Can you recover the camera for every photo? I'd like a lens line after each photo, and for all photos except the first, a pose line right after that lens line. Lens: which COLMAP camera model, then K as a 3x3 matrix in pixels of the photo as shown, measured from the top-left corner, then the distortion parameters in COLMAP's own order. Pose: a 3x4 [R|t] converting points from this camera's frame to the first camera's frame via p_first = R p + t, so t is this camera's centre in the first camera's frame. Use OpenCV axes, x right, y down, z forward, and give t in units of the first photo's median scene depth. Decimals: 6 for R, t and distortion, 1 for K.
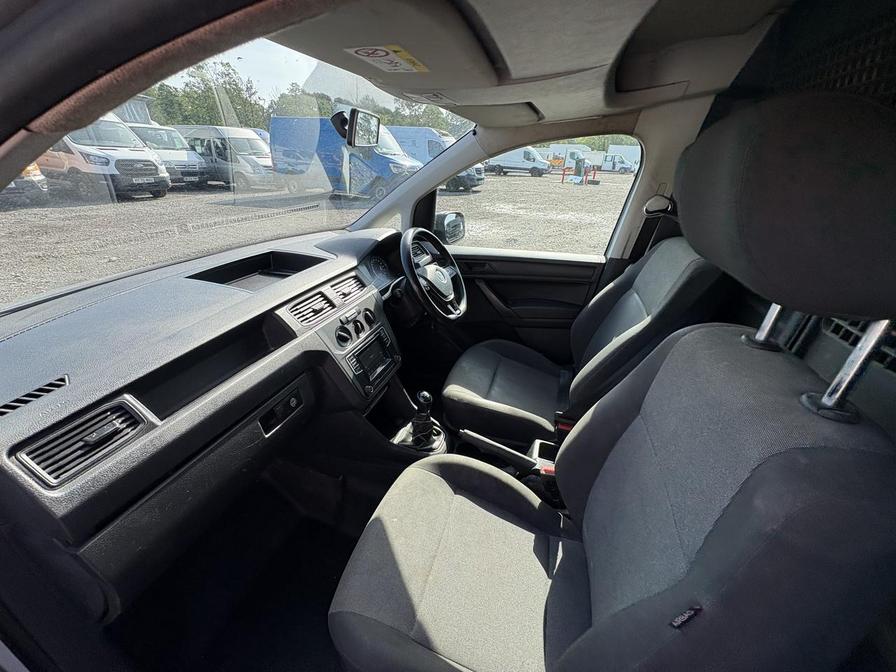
lens RADIAL K [[359.4, 0, 446.8], [0, 359.4, 336.3], [0, 0, 1]] dist [0.000166, 0.000151]
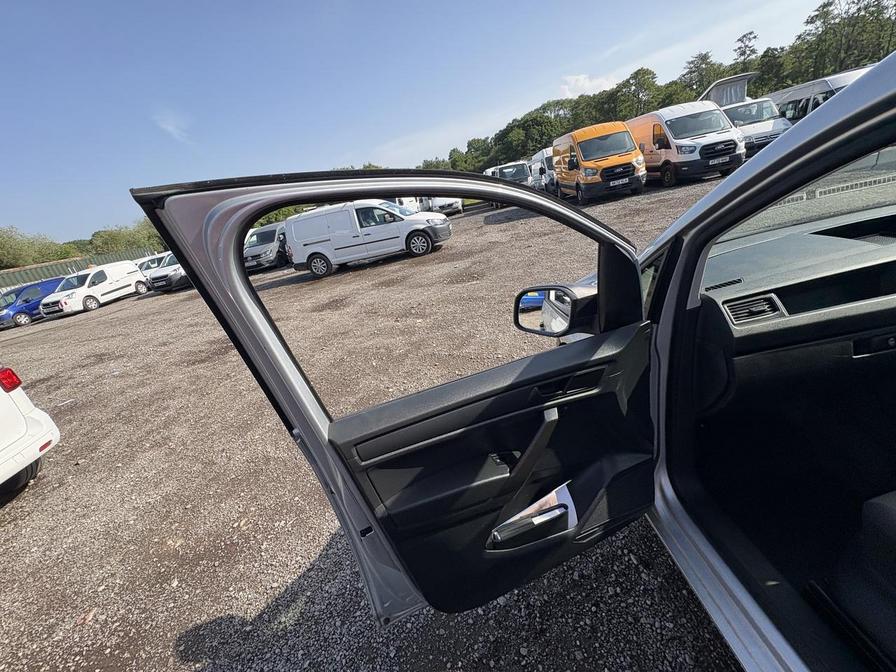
lens RADIAL K [[359.4, 0, 446.8], [0, 359.4, 336.3], [0, 0, 1]] dist [0.000166, 0.000151]
pose [[0.313014, 0.265955, -0.911751, 0.083477], [-0.215950, 0.954777, 0.204368, 0.120513], [0.924872, 0.132923, 0.356291, -0.360688]]
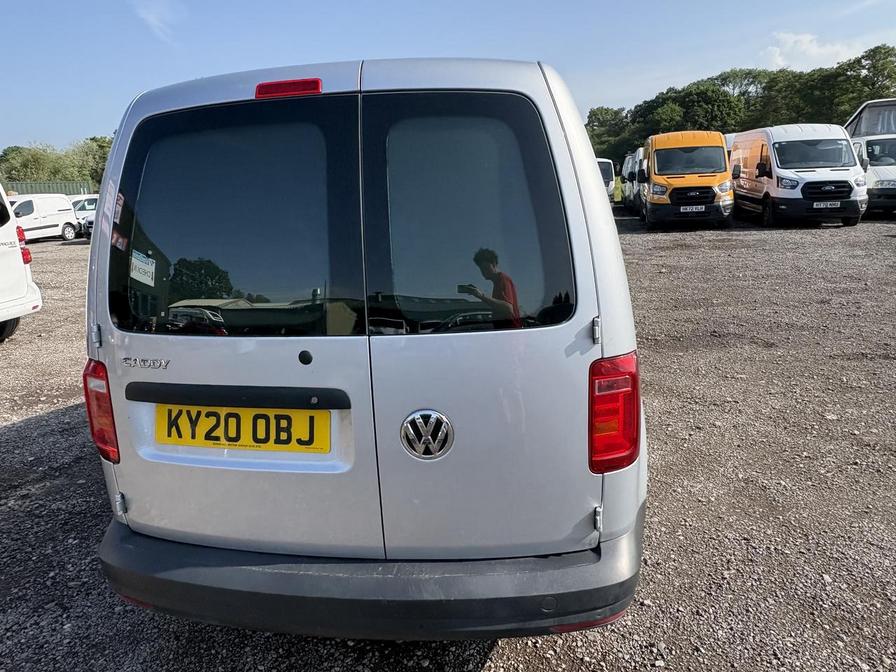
lens RADIAL K [[616.3, 0, 448.0], [0, 616.3, 336.0], [0, 0, 1]] dist [0.001655, 0.005950]
pose [[0.173073, 0.202310, -0.963907, 2.524850], [-0.393870, 0.911229, 0.120533, -0.010145], [0.902725, 0.358793, 0.237392, 0.110635]]
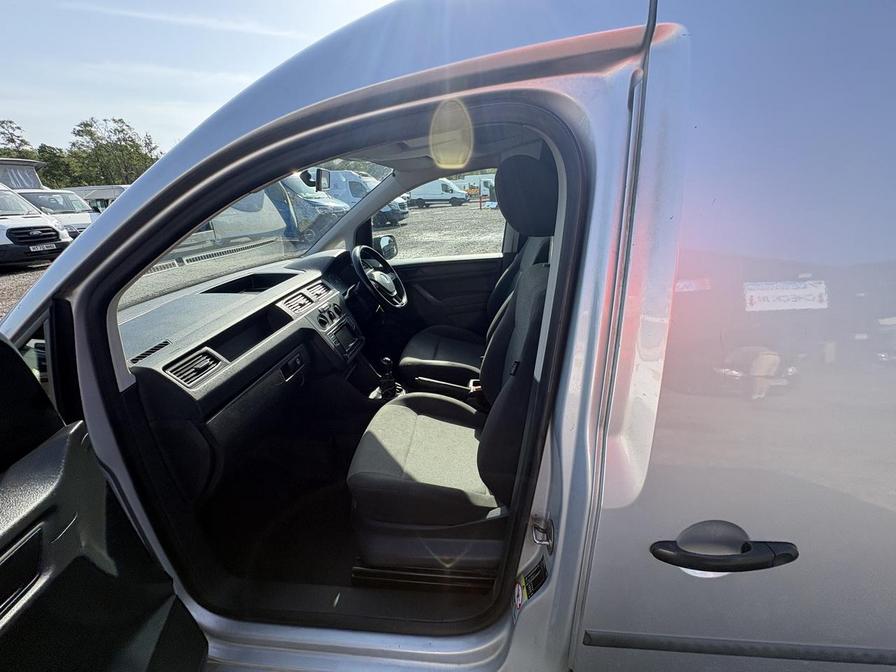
lens RADIAL K [[358.2, 0, 447.6], [0, 358.2, 341.2], [0, 0, 1]] dist [0.001004, 0.000292]
pose [[0.976714, -0.149537, 0.153847, -0.022856], [0.159727, 0.985566, -0.056093, 0.142771], [-0.143238, 0.079361, 0.986501, -0.274392]]
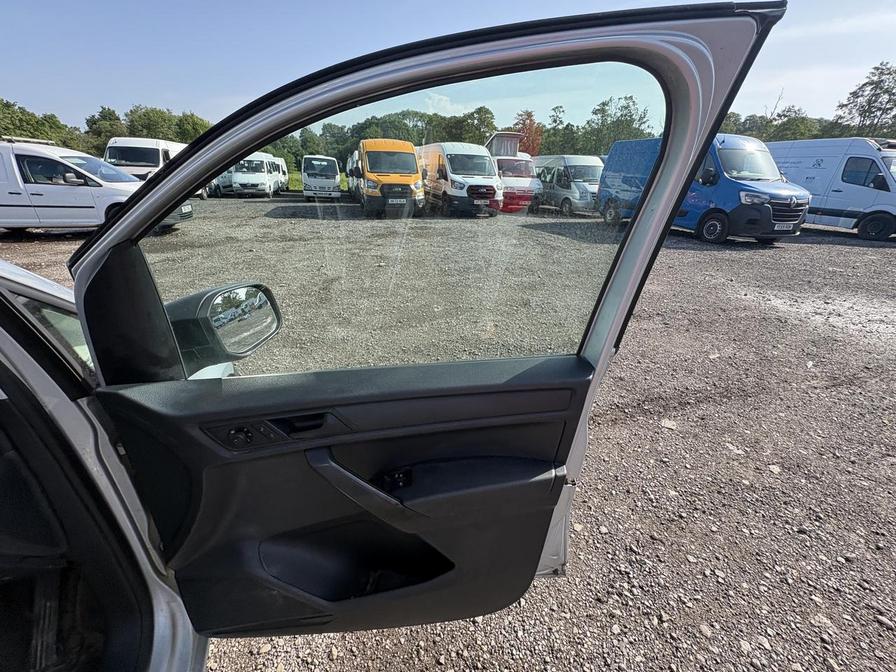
lens RADIAL K [[358.2, 0, 447.6], [0, 358.2, 341.2], [0, 0, 1]] dist [0.001004, 0.000292]
pose [[0.632770, 0.313469, -0.708053, 0.451637], [-0.349349, 0.931615, 0.100240, -0.537826], [0.691055, 0.183929, 0.699008, 1.125646]]
